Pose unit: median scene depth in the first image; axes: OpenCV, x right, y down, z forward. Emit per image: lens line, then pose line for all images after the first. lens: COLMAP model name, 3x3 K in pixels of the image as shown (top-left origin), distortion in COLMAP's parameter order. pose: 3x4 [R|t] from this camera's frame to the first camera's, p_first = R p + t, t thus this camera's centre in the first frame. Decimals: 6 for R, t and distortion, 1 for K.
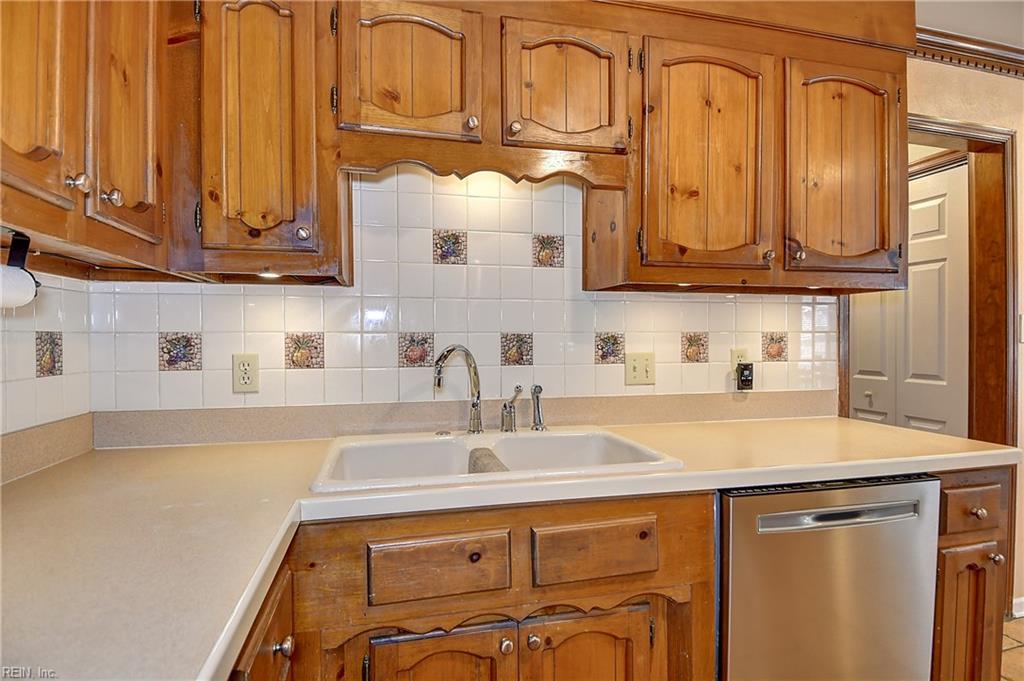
lens RADIAL K [[535.0, 0, 510.7], [0, 535.0, 342.4], [0, 0, 1]] dist [0.052170, -0.054600]
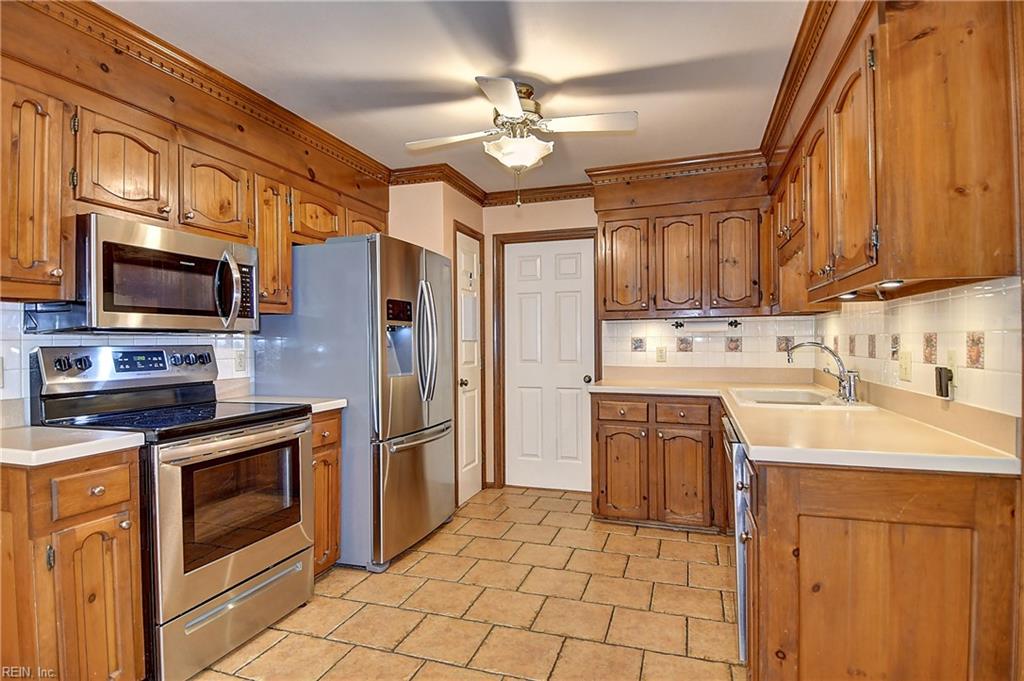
lens RADIAL K [[535.0, 0, 510.7], [0, 535.0, 342.4], [0, 0, 1]] dist [0.052170, -0.054600]
pose [[-0.537440, 0.010053, -0.843242, 1.664157], [0.003782, 0.999948, 0.009511, -0.014566], [0.843293, 0.001922, -0.537450, 0.928039]]
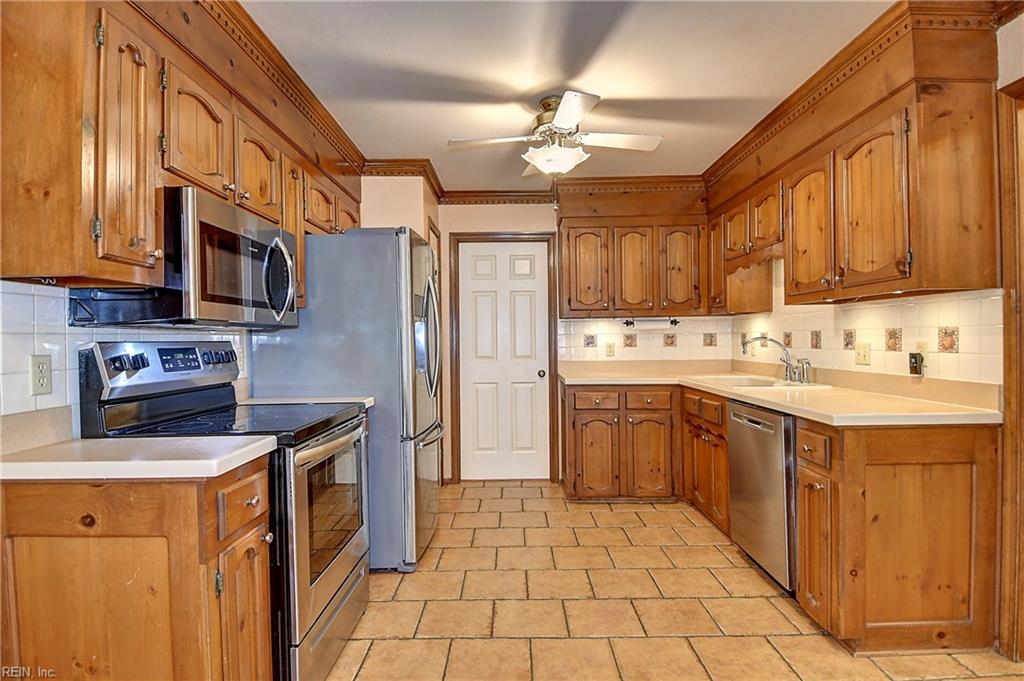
lens RADIAL K [[535.0, 0, 510.7], [0, 535.0, 342.4], [0, 0, 1]] dist [0.052170, -0.054600]
pose [[-0.243406, 0.012288, -0.969847, 1.963827], [0.005585, 0.999921, 0.011268, -0.004636], [0.969908, -0.002674, -0.243456, 0.427548]]
